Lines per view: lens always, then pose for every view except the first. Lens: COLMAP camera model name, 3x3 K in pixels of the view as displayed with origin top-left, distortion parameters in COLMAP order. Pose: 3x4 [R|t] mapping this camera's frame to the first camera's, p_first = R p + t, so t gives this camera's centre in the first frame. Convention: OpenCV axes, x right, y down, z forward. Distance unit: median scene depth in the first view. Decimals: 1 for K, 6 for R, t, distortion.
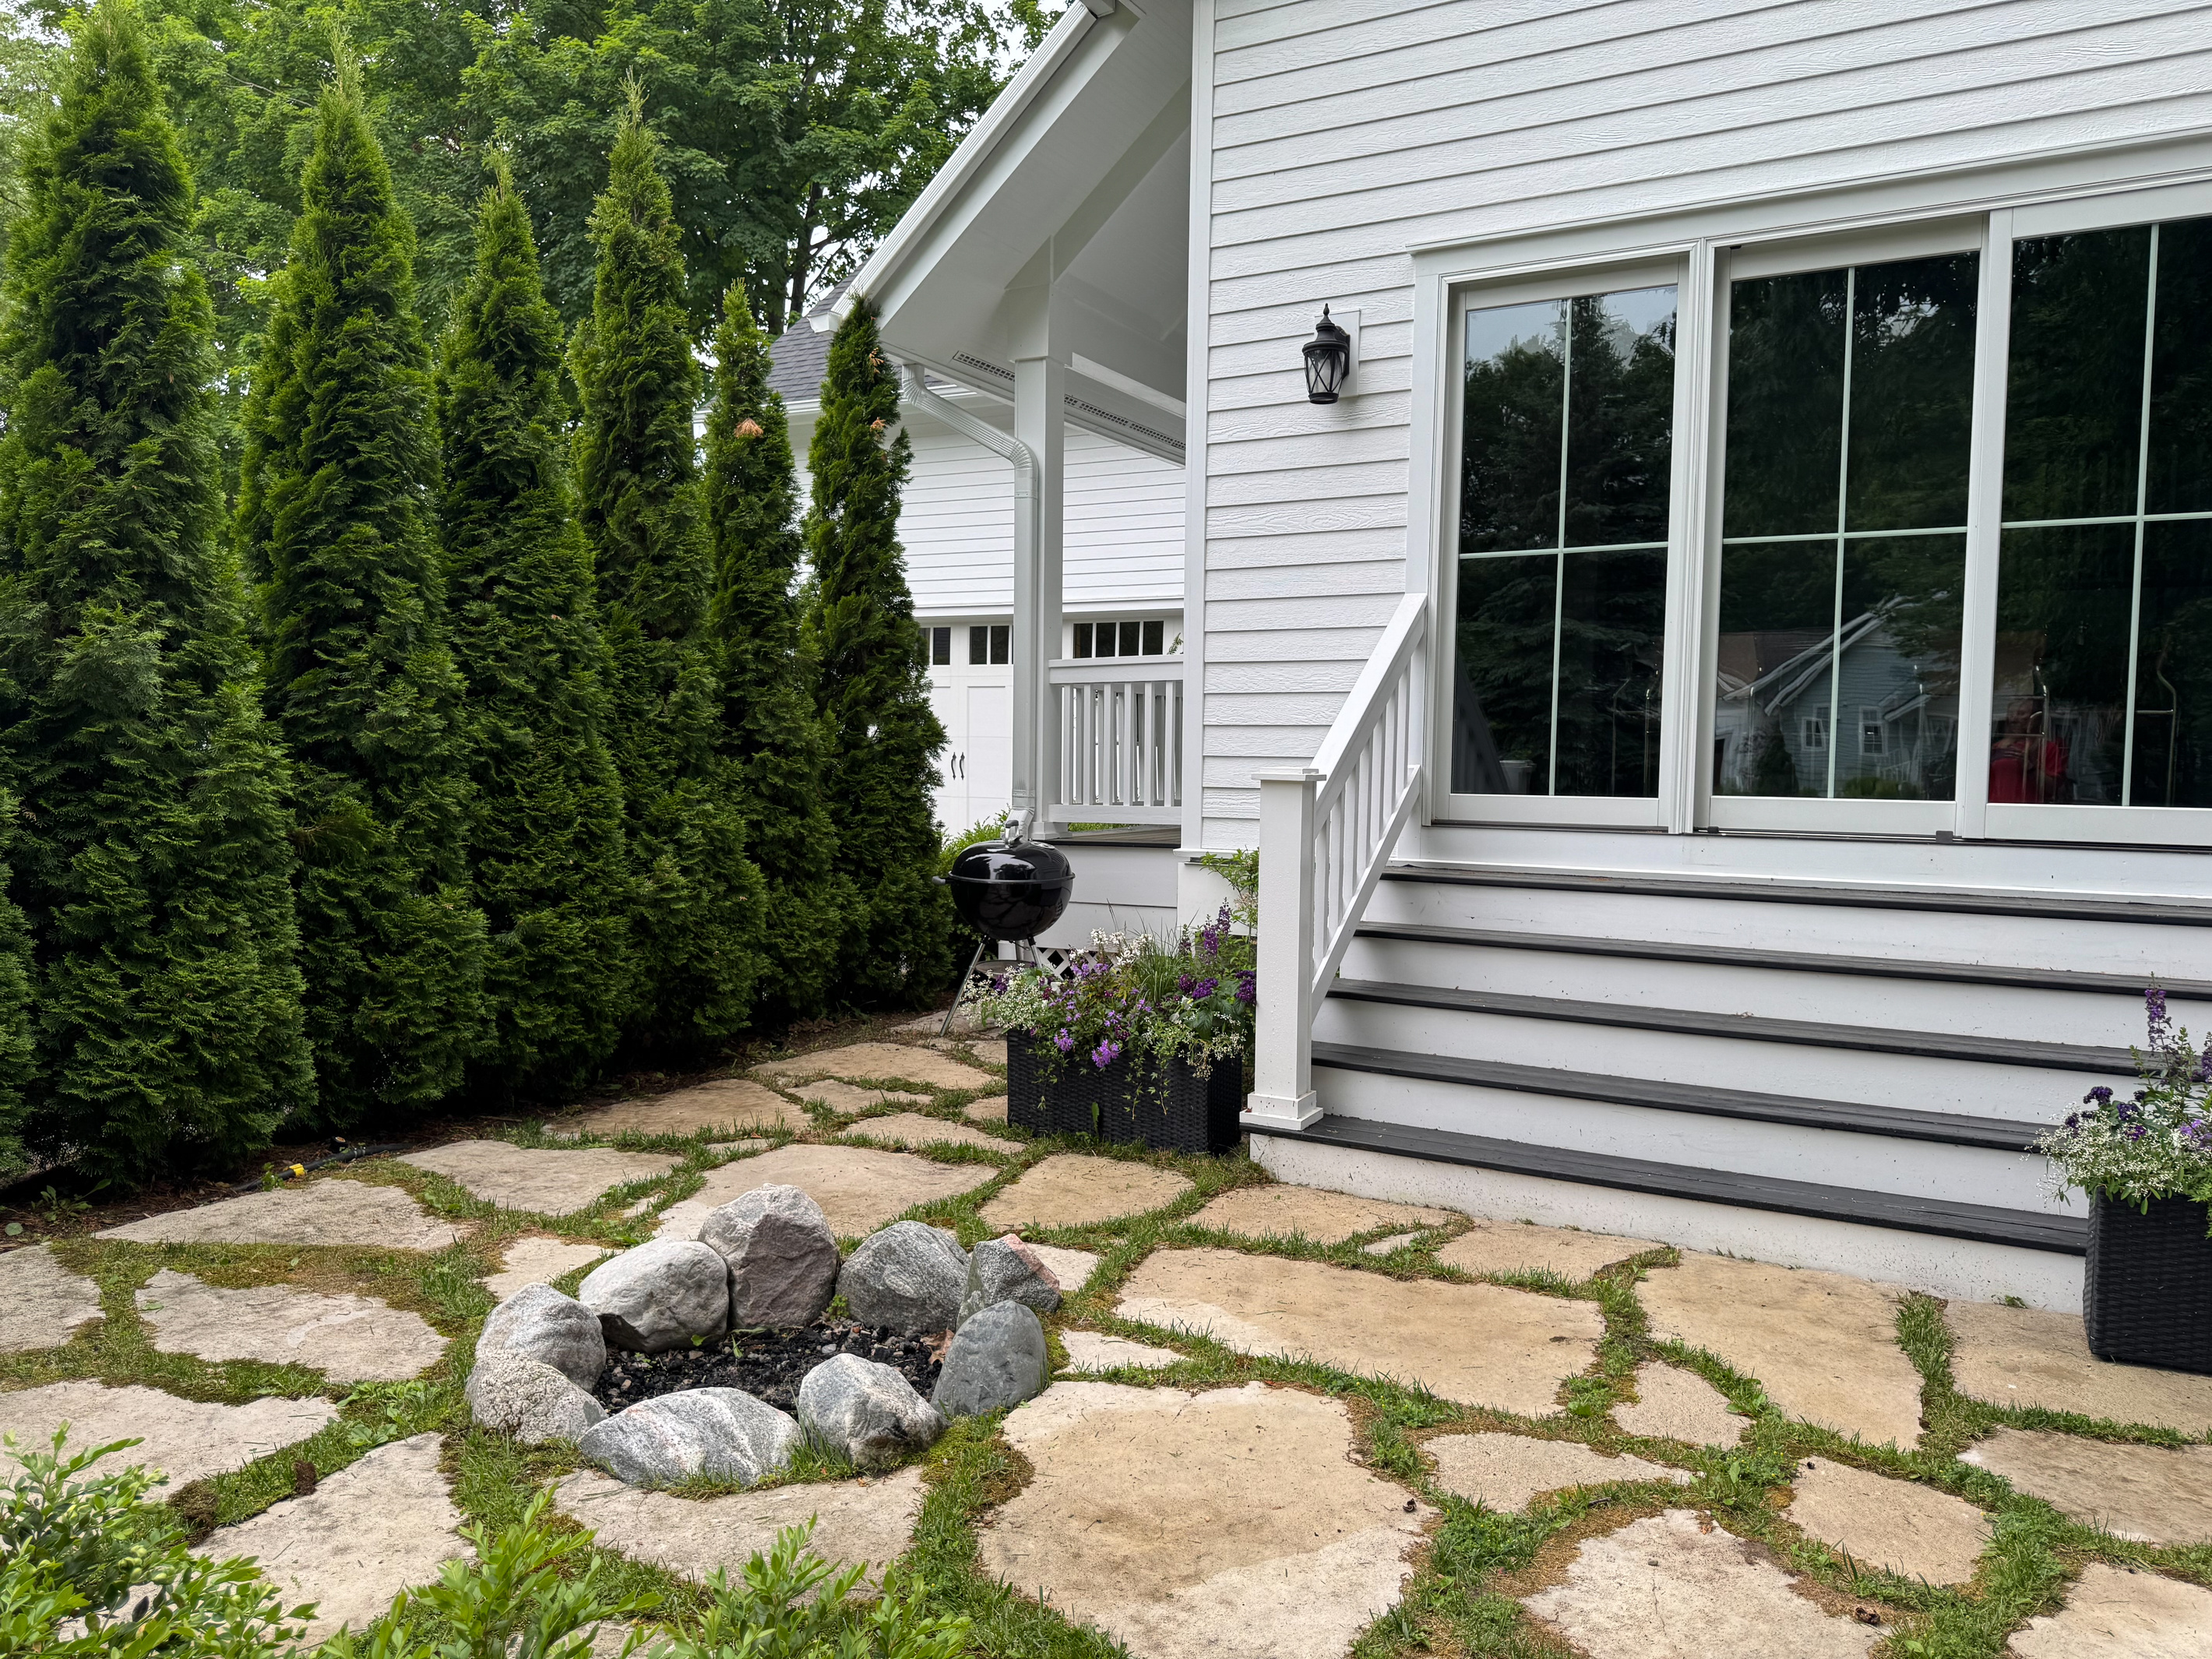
lens RADIAL K [[1521.2, 0, 1106.0], [0, 1521.2, 829.5], [0, 0, 1]] dist [0.009188, 0.002885]
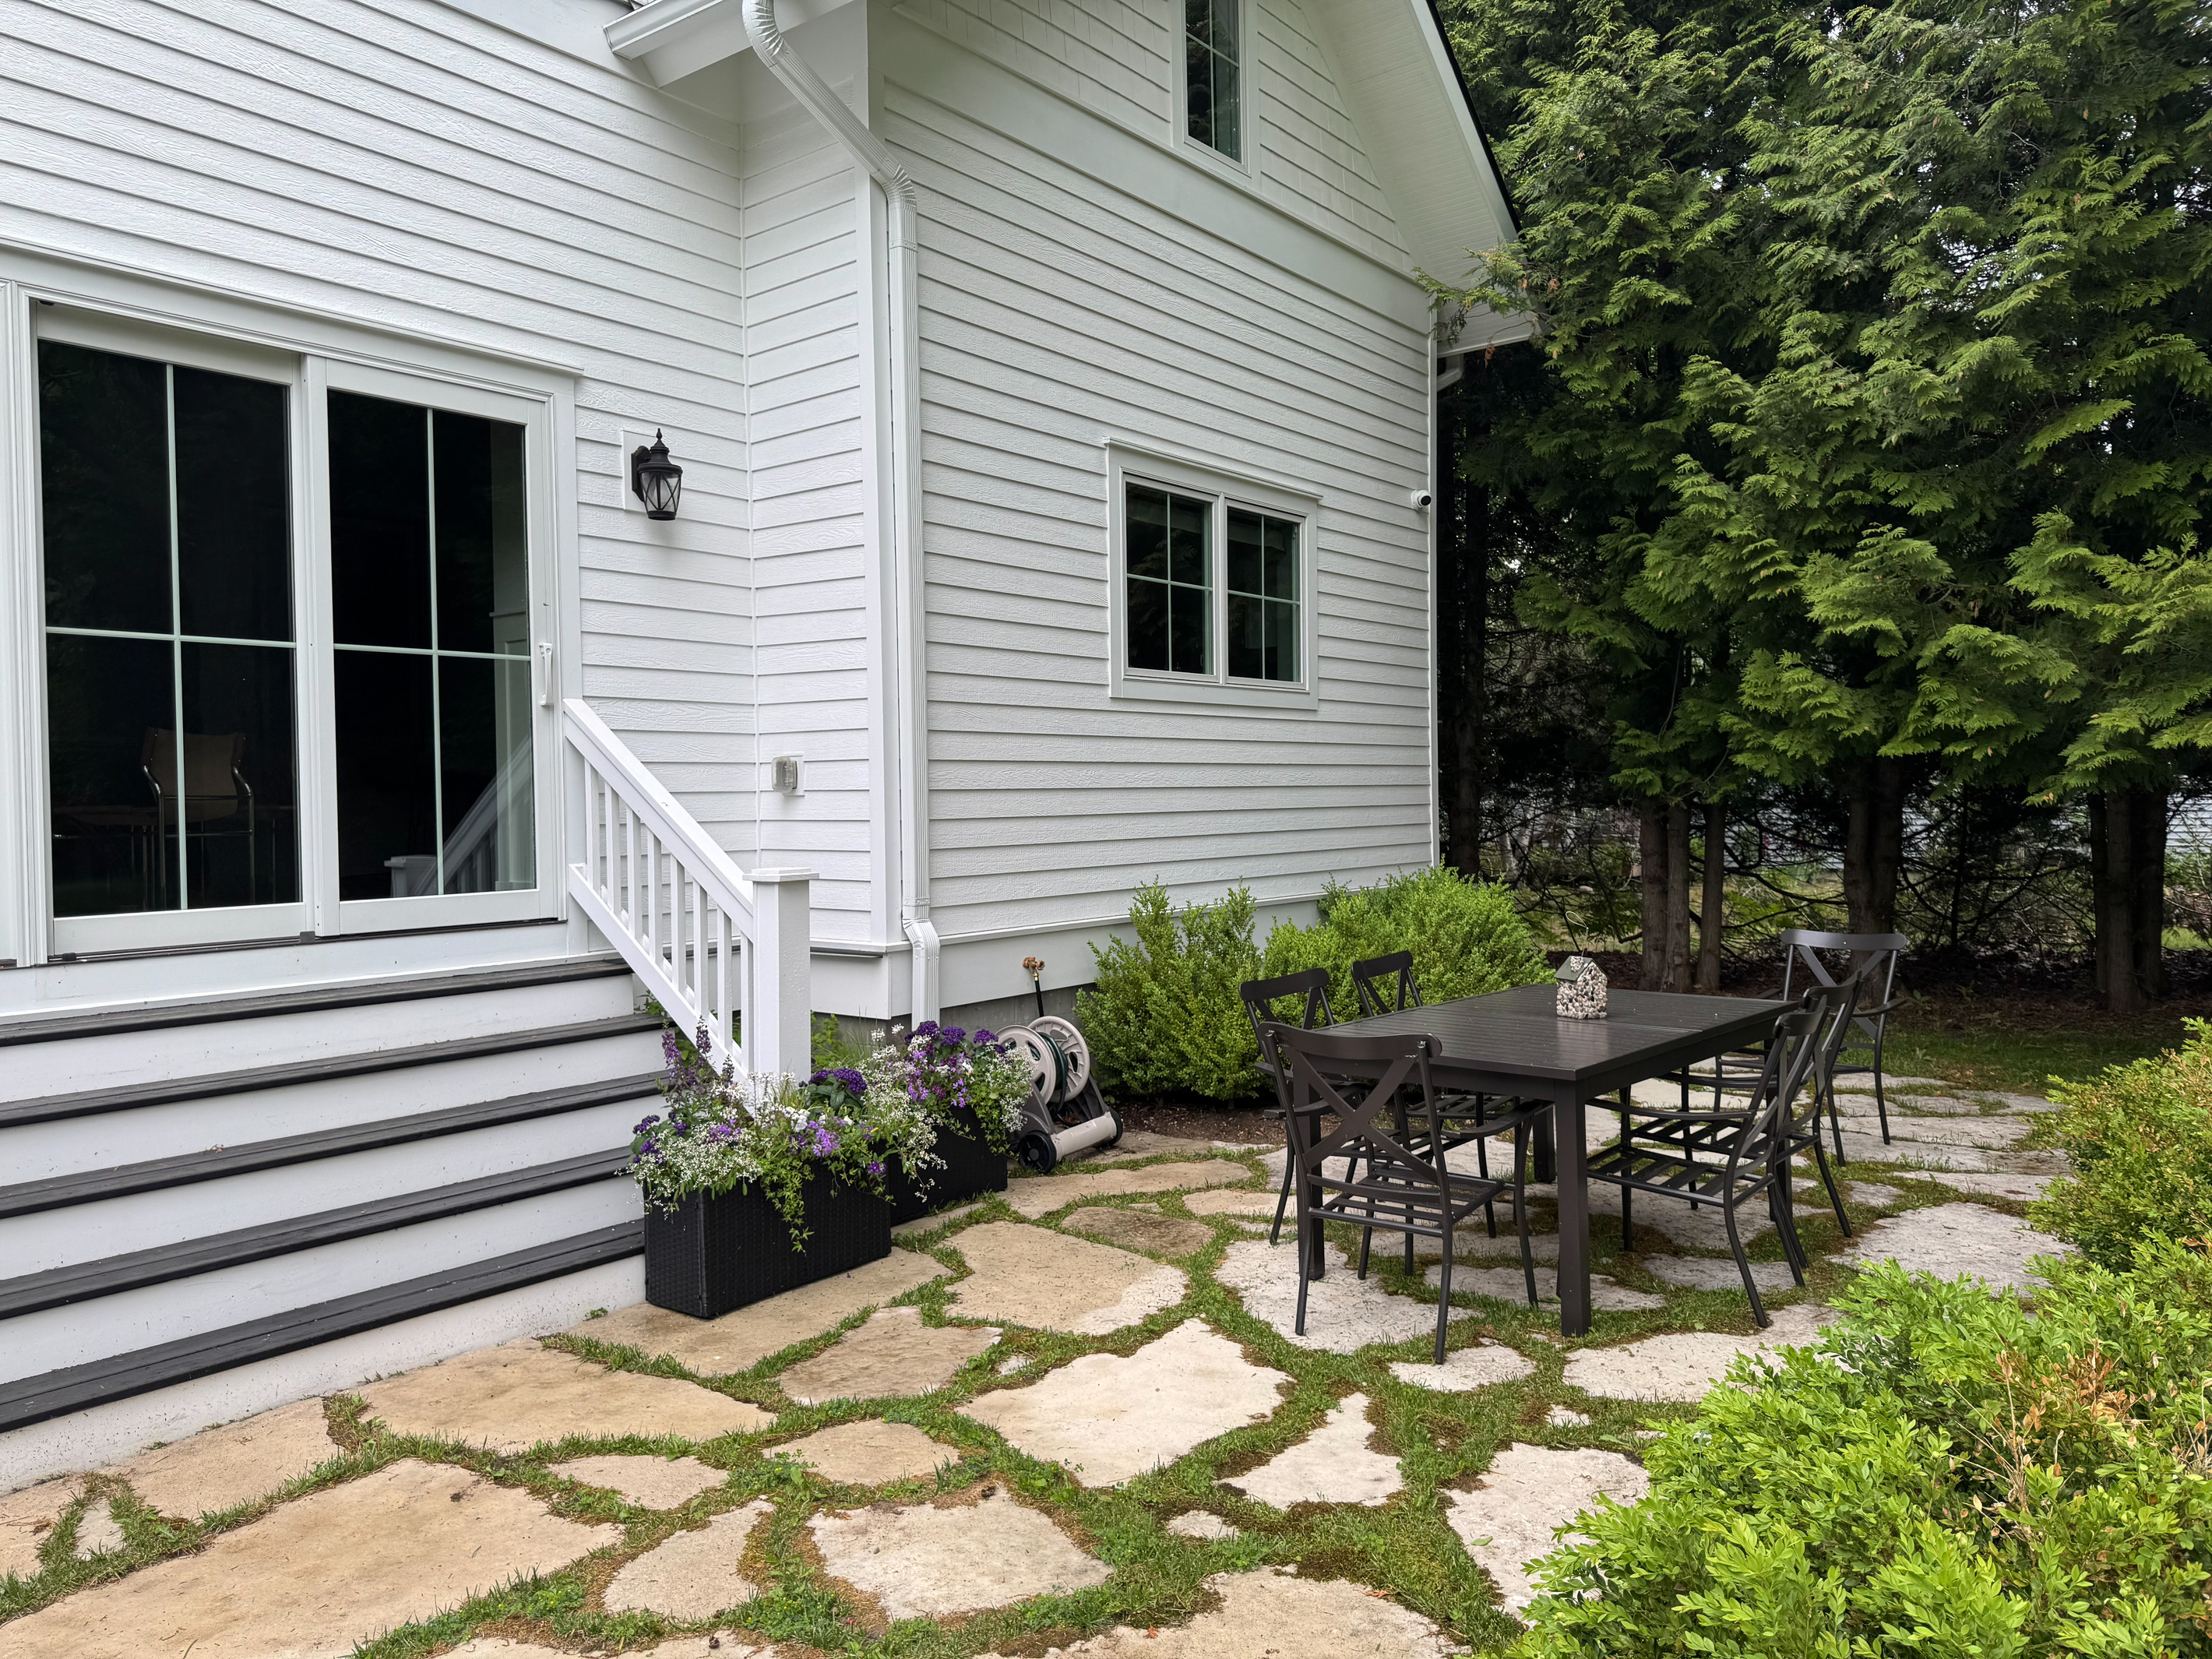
lens RADIAL K [[1521.2, 0, 1106.0], [0, 1521.2, 829.5], [0, 0, 1]] dist [0.009188, 0.002885]
pose [[0.203596, -0.037717, 0.978328, -0.505152], [0.076994, 0.996780, 0.022406, -0.070157], [-0.976023, 0.070764, 0.205844, 0.343563]]
